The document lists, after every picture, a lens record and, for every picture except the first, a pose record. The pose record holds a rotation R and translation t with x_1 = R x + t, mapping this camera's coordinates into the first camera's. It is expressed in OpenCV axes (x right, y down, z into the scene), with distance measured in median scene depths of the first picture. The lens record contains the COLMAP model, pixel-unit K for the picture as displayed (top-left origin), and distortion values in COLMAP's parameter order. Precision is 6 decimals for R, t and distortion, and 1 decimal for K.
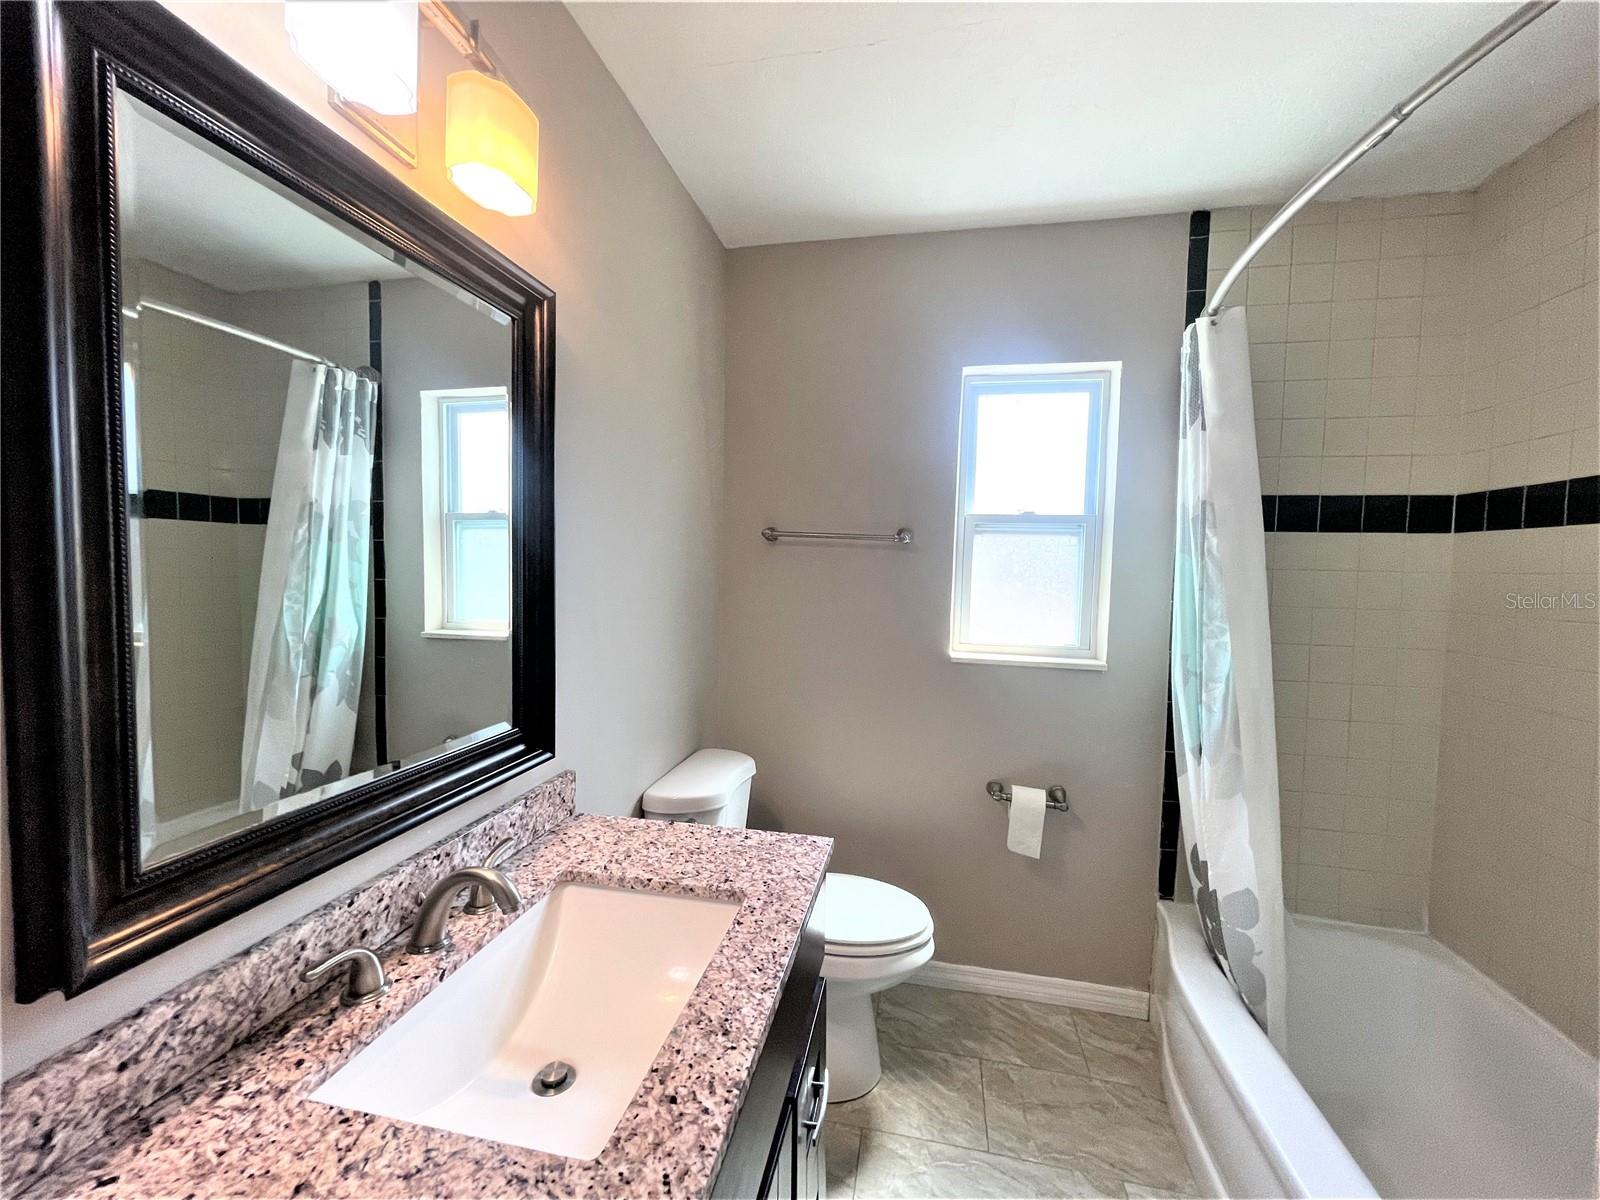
lens RADIAL K [[644.8, 0, 796.4], [0, 644.8, 600.0], [0, 0, 1]] dist [-0.003041, 0.000654]
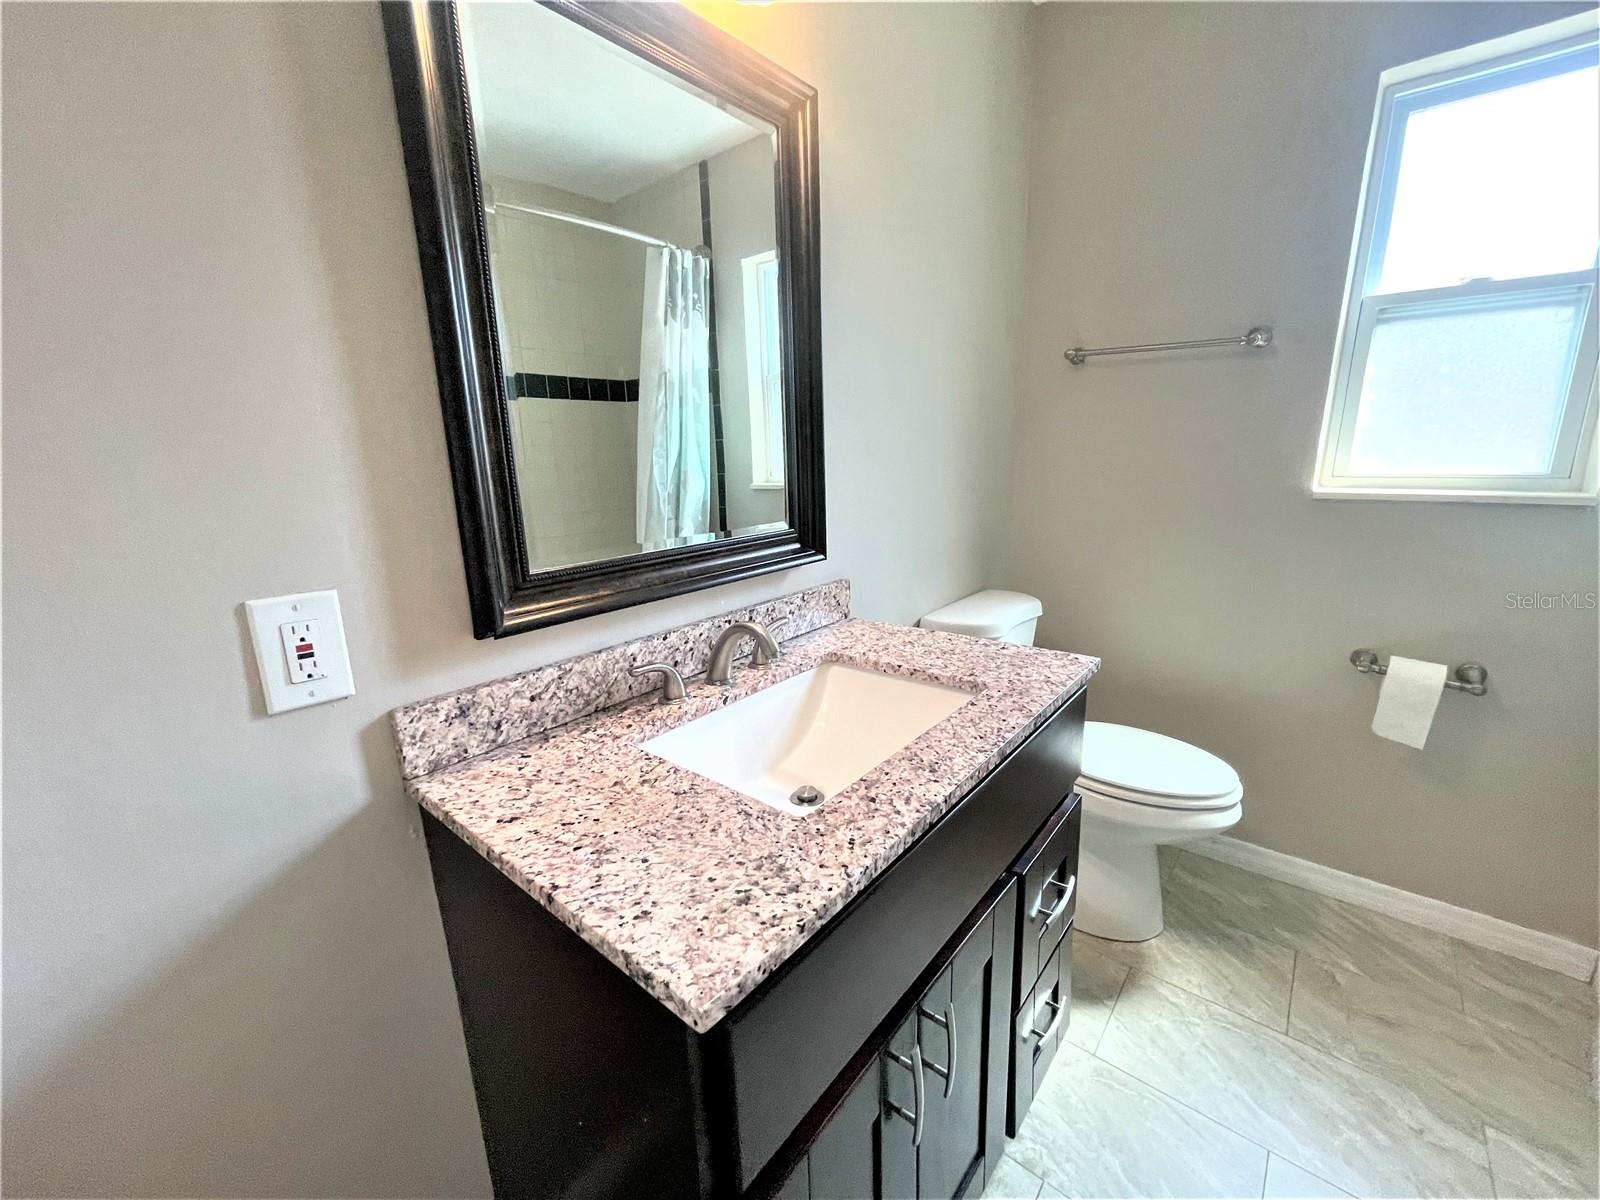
lens RADIAL K [[644.8, 0, 797.0], [0, 644.8, 598.2], [0, 0, 1]] dist [-0.003041, 0.000654]
pose [[0.880451, 0.061901, -0.470078, 0.106575], [0.022607, 0.984833, 0.172028, 0.116006], [0.473597, -0.162090, 0.865698, 0.001034]]
